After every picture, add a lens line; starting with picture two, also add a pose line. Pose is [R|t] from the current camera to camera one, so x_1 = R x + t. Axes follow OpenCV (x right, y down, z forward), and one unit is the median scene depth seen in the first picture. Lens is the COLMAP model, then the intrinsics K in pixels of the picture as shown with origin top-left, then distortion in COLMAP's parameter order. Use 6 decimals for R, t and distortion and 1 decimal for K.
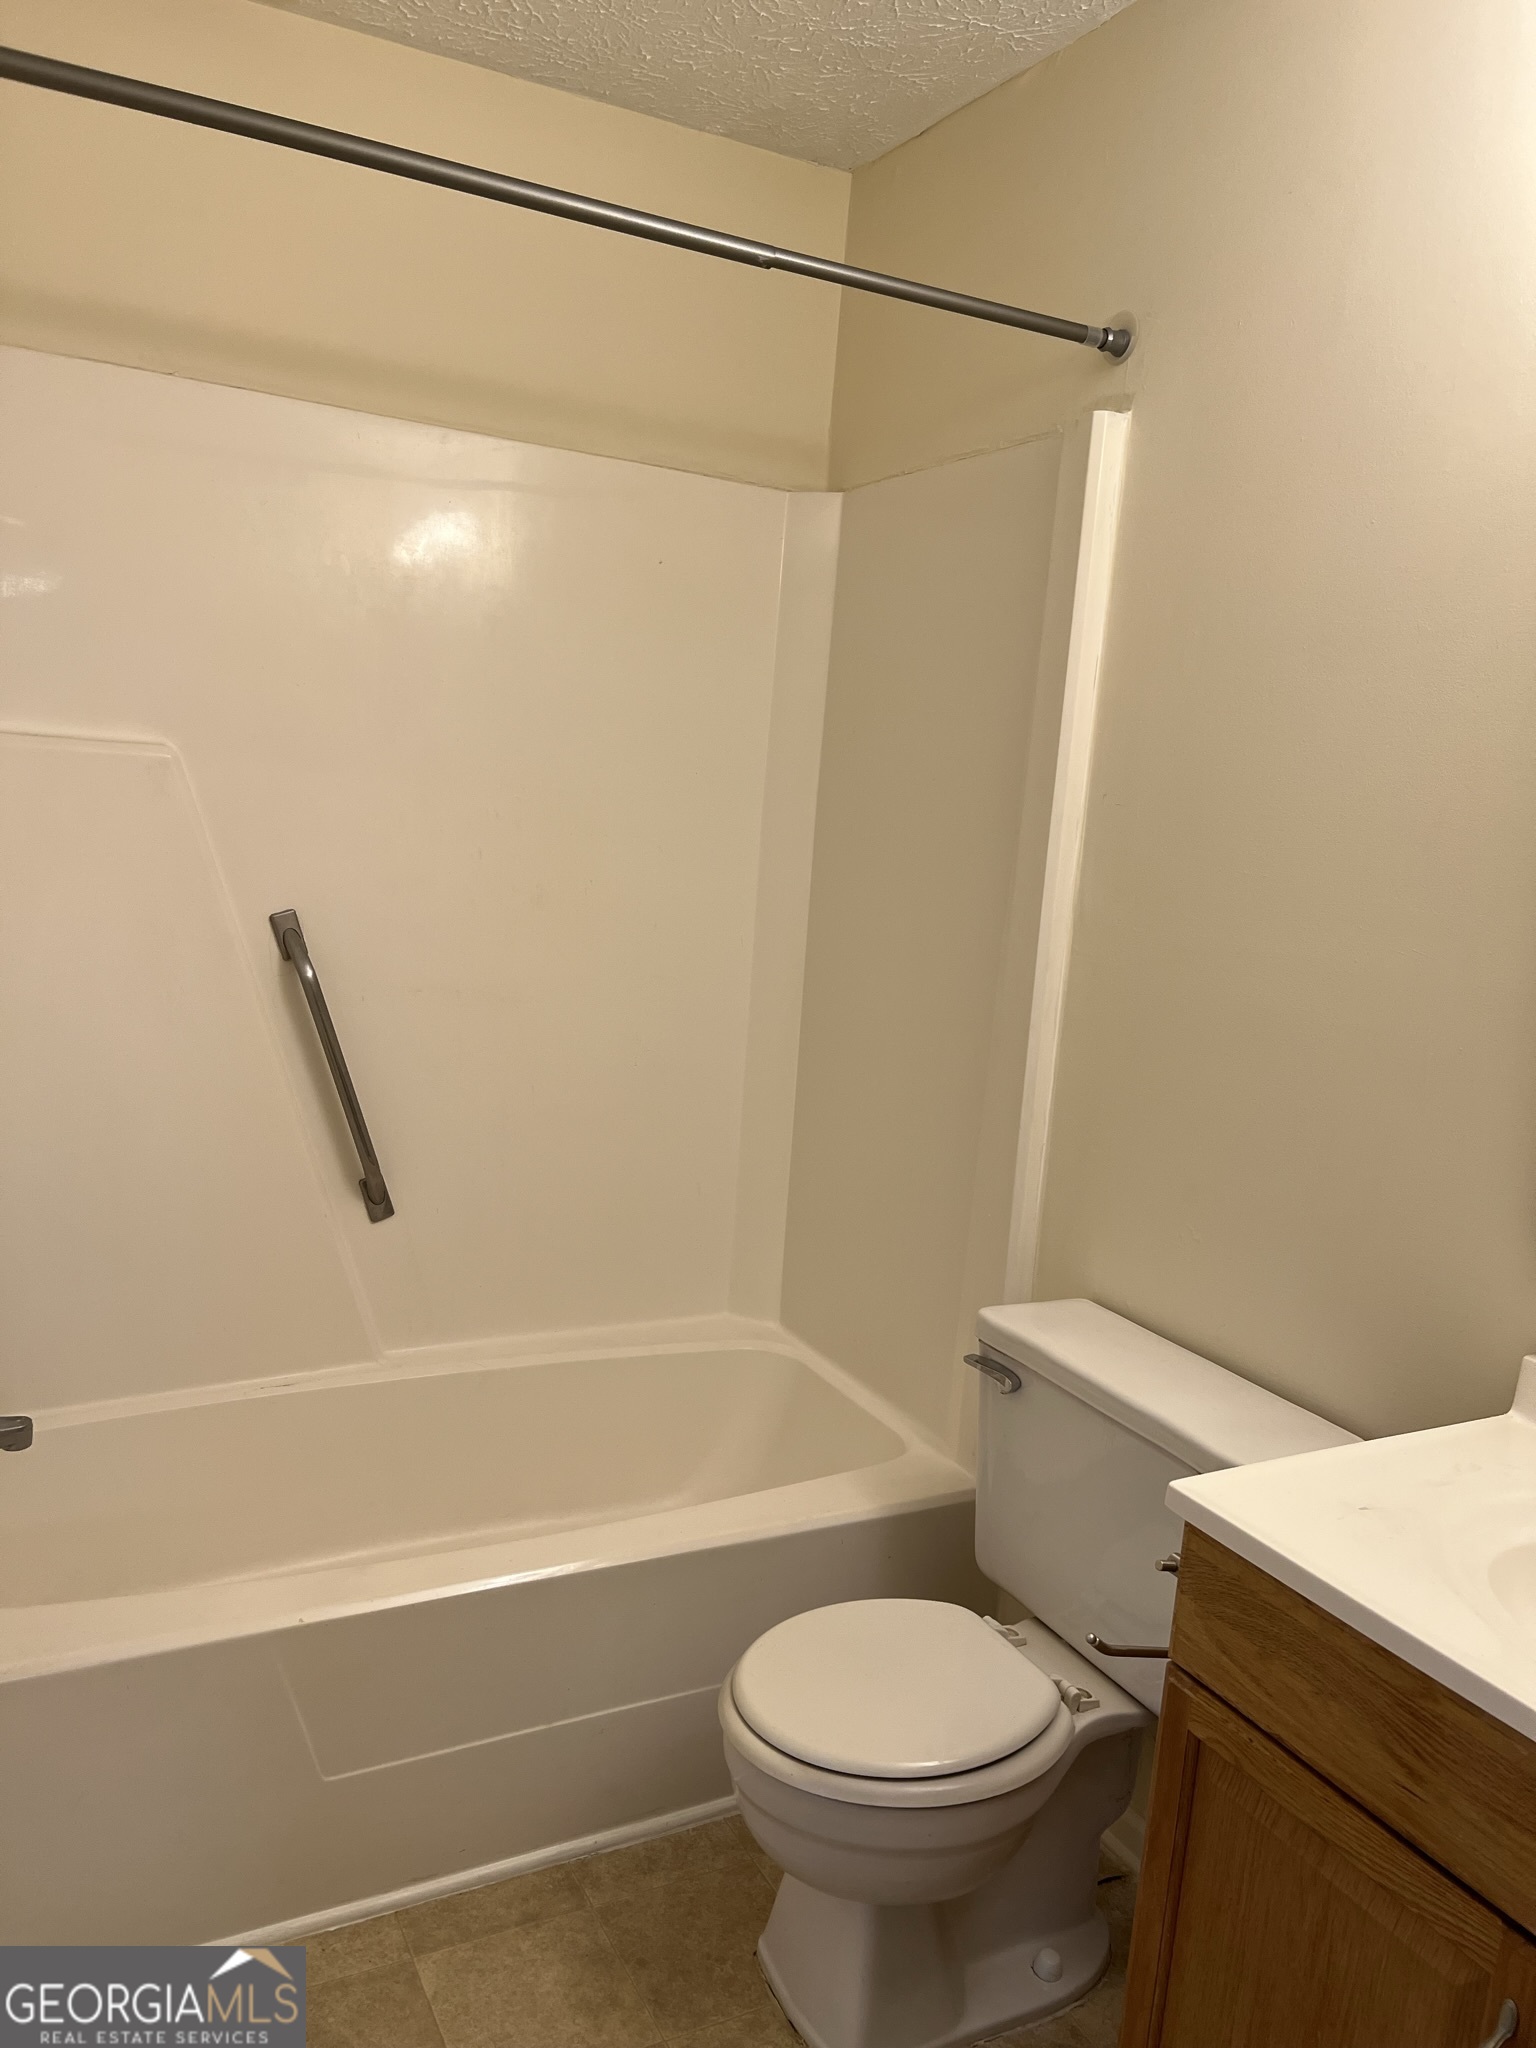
lens RADIAL K [[1549.5, 0, 753.3], [0, 1549.5, 1020.4], [0, 0, 1]] dist [0.060078, -0.058958]
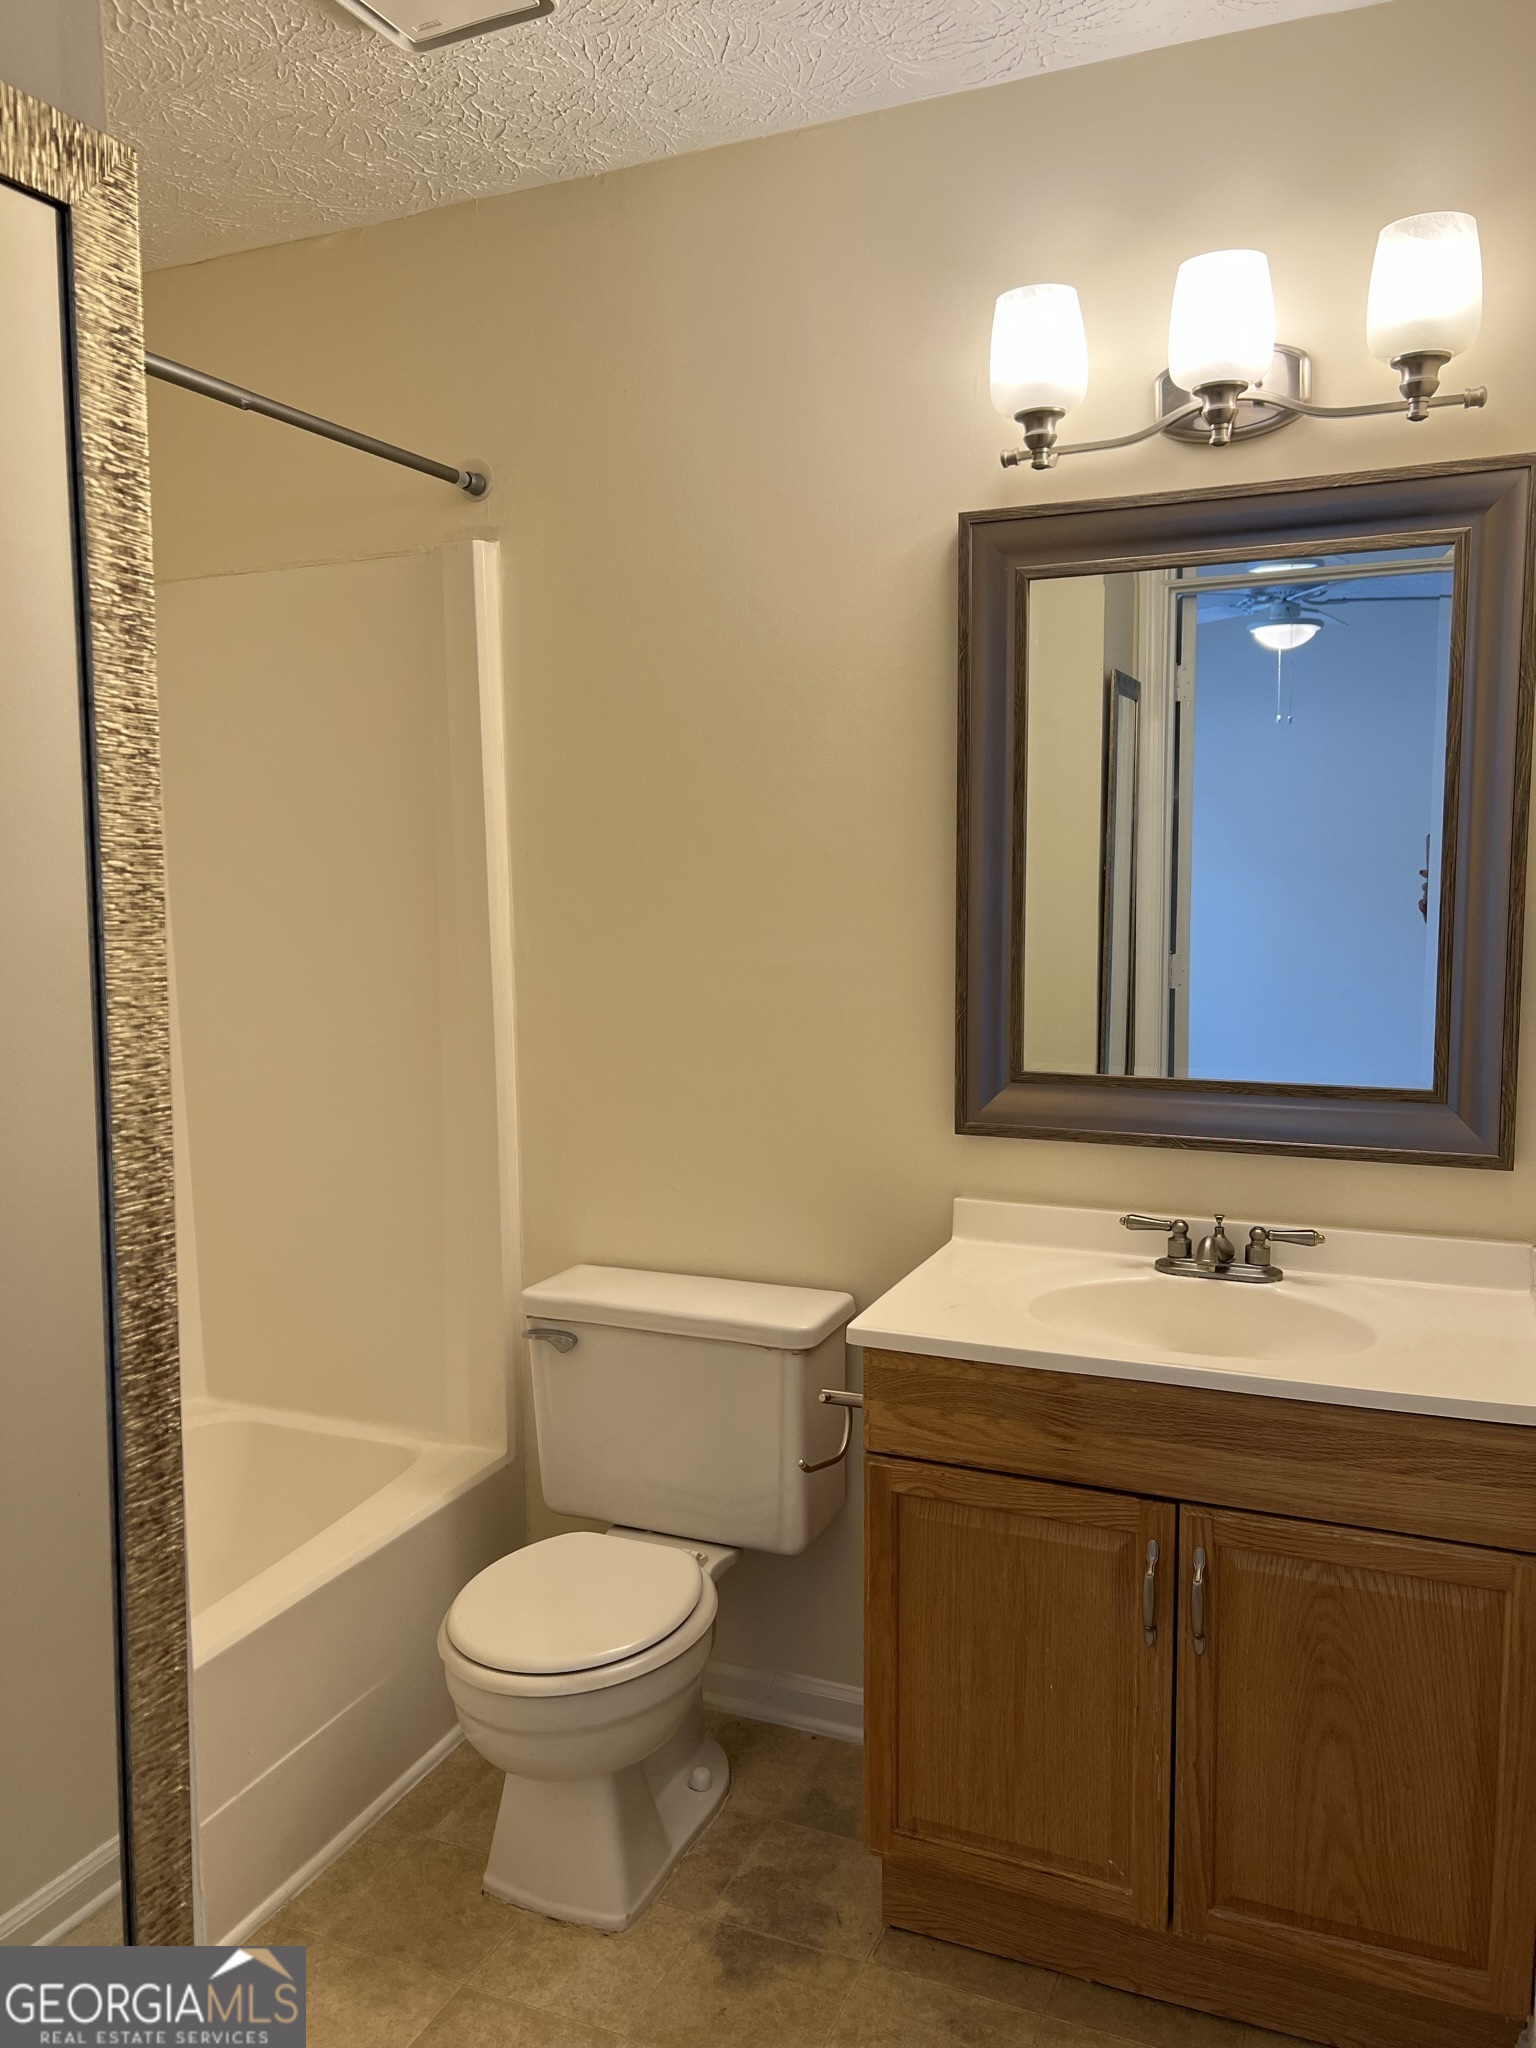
lens RADIAL K [[1549.5, 0, 753.3], [0, 1549.5, 1020.4], [0, 0, 1]] dist [0.060078, -0.058958]
pose [[0.781319, -0.150060, 0.605824, -0.446730], [0.167440, 0.985480, 0.028155, -0.024017], [-0.601253, 0.079441, 0.795100, -0.065892]]
